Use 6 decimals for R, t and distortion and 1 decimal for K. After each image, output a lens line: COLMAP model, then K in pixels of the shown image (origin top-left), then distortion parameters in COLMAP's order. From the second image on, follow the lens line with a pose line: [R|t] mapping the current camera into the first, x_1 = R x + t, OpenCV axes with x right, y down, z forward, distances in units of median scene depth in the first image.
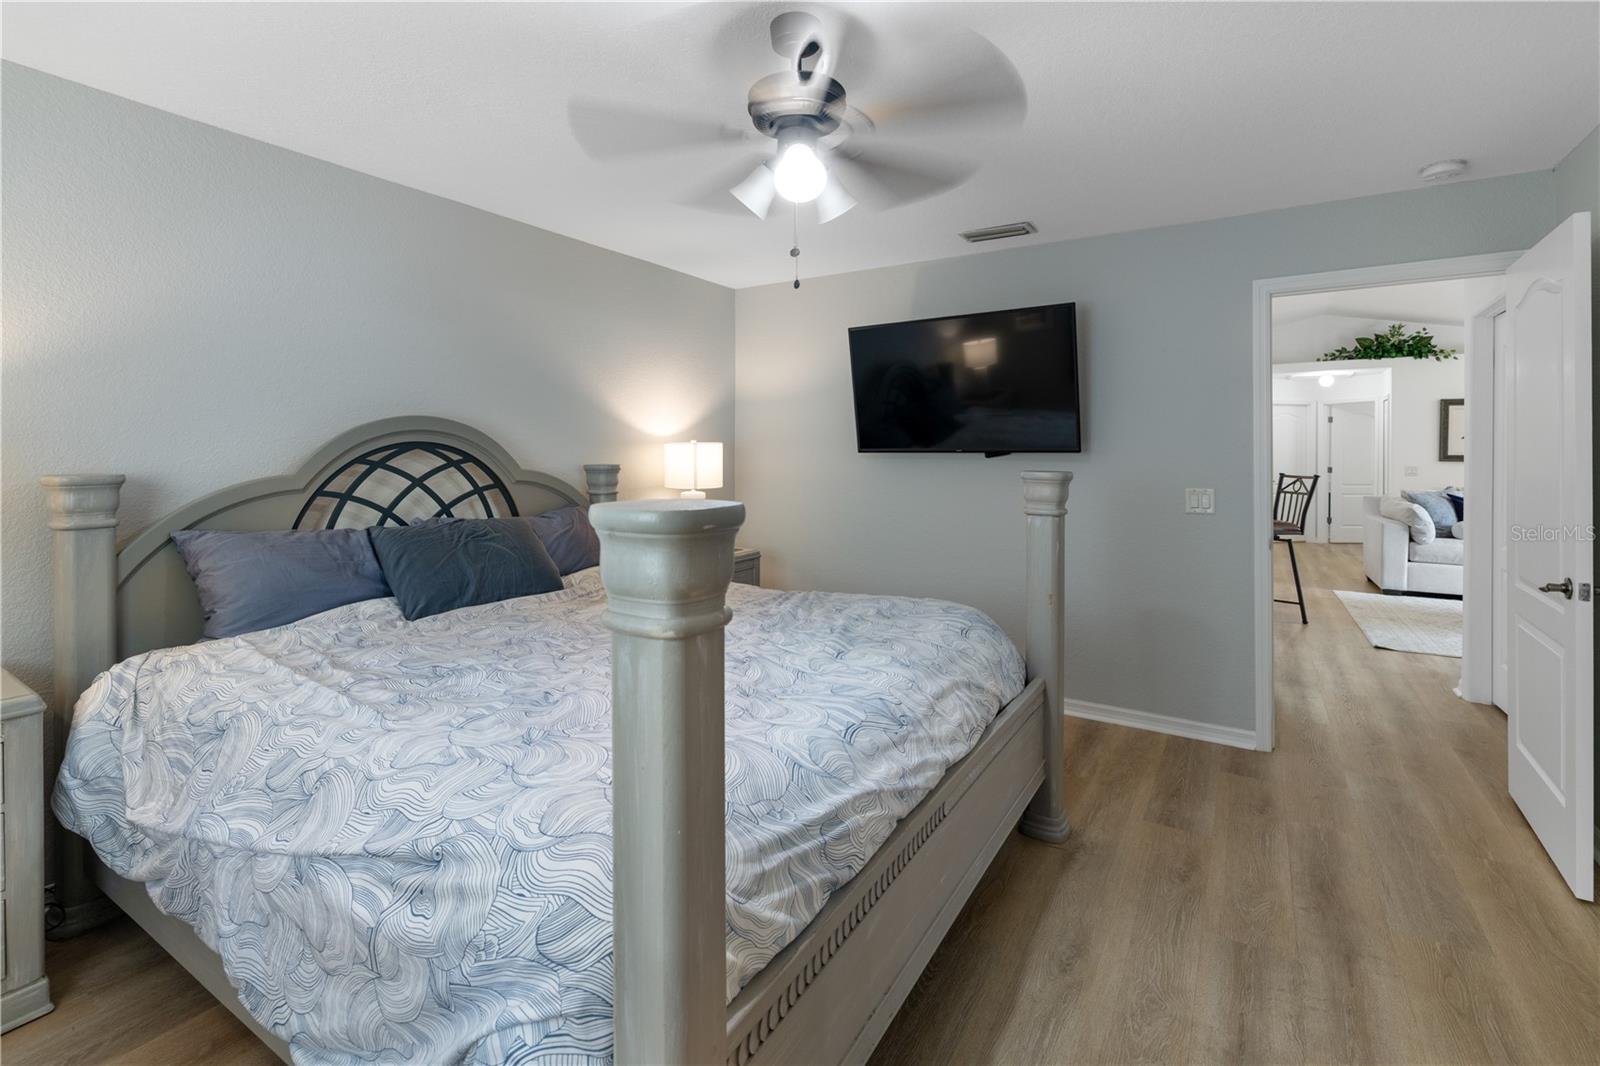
lens RADIAL K [[710.7, 0, 789.5], [0, 710.7, 461.6], [0, 0, 1]] dist [-0.002825, 0.002503]
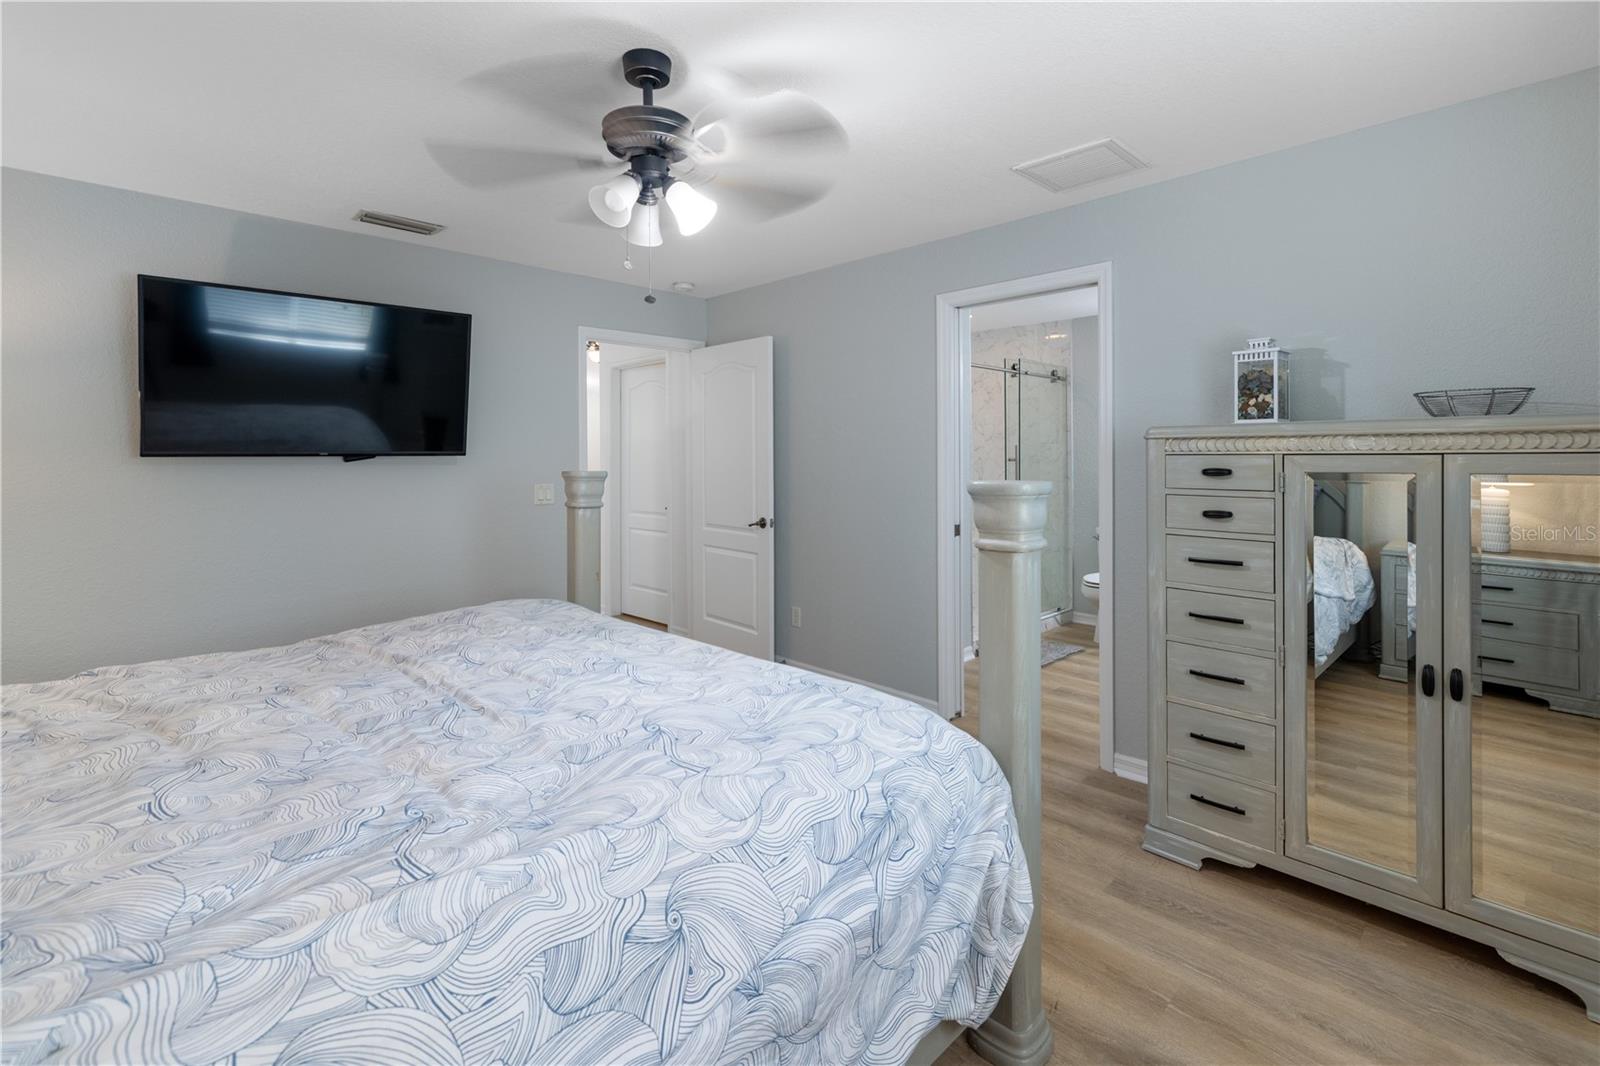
lens RADIAL K [[710.7, 0, 787.5], [0, 710.7, 473.5], [0, 0, 1]] dist [-0.002825, 0.002503]
pose [[0.247094, -0.026020, 0.968642, -1.130410], [0.015731, 0.999615, 0.022839, -0.006114], [-0.968864, 0.009594, 0.247409, 0.604337]]
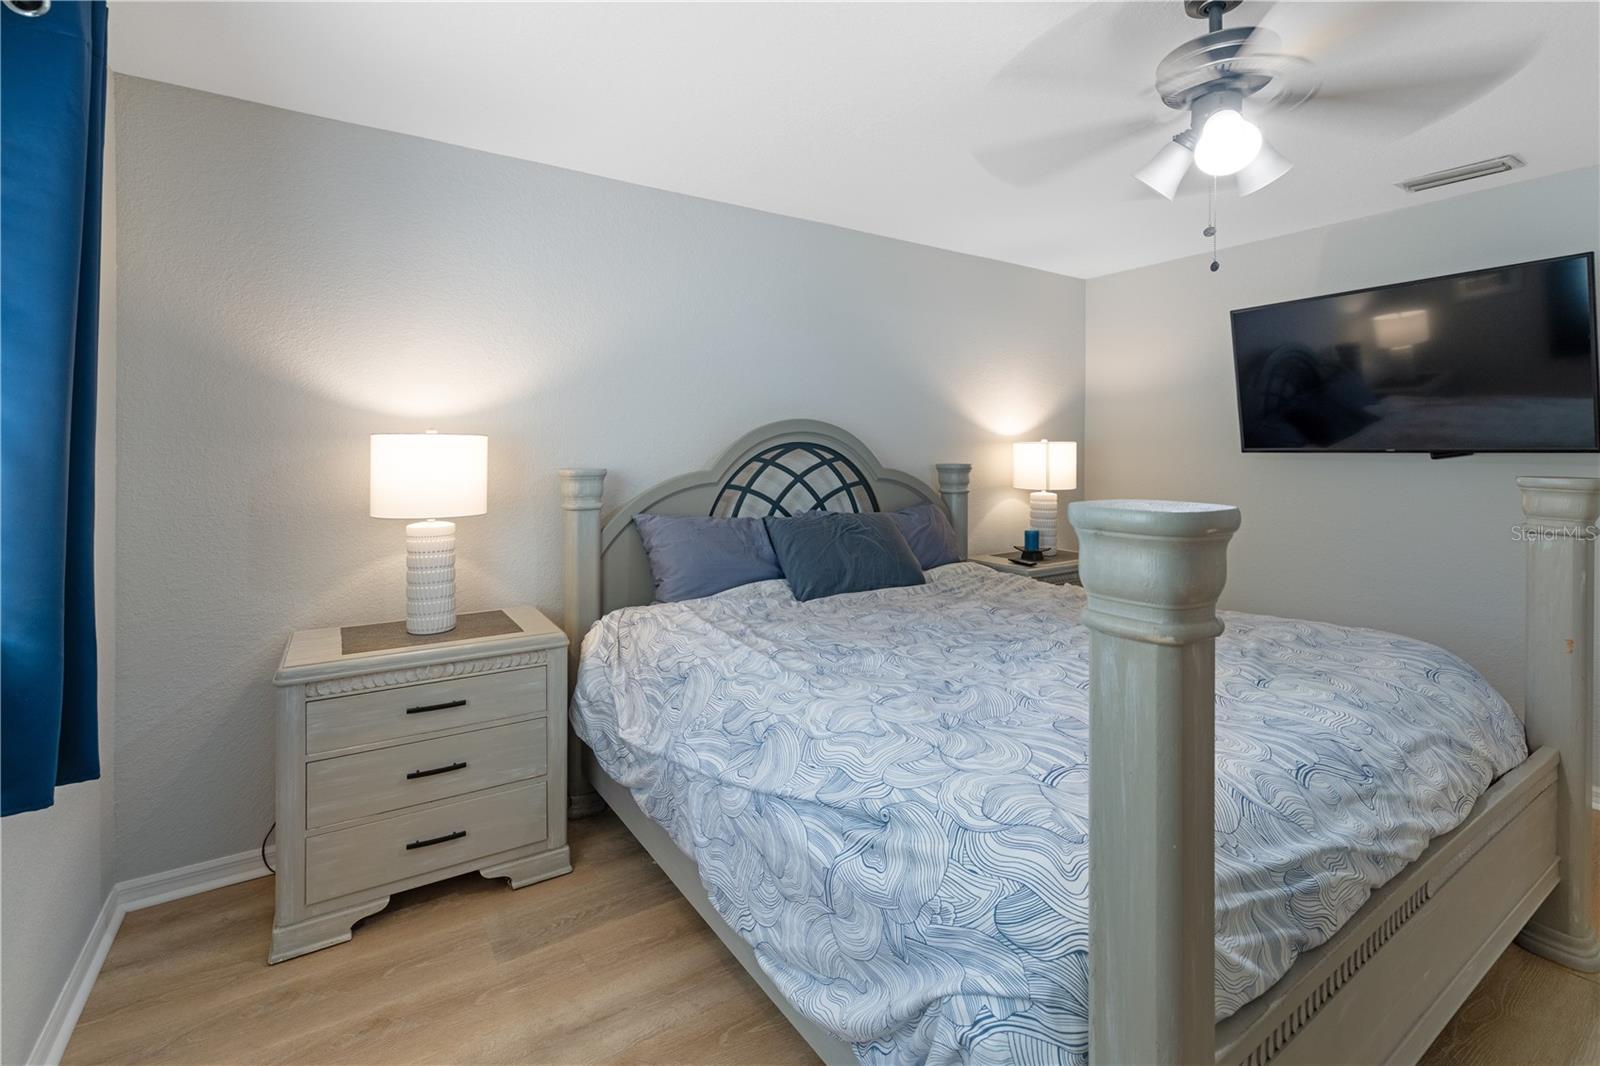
lens RADIAL K [[710.7, 0, 800.4], [0, 710.7, 458.5], [0, 0, 1]] dist [-0.002825, 0.002503]
pose [[0.913620, 0.004884, -0.406540, -0.117438], [-0.006370, 0.999977, -0.002301, 0.000666], [0.406519, 0.004692, 0.913630, -0.044512]]
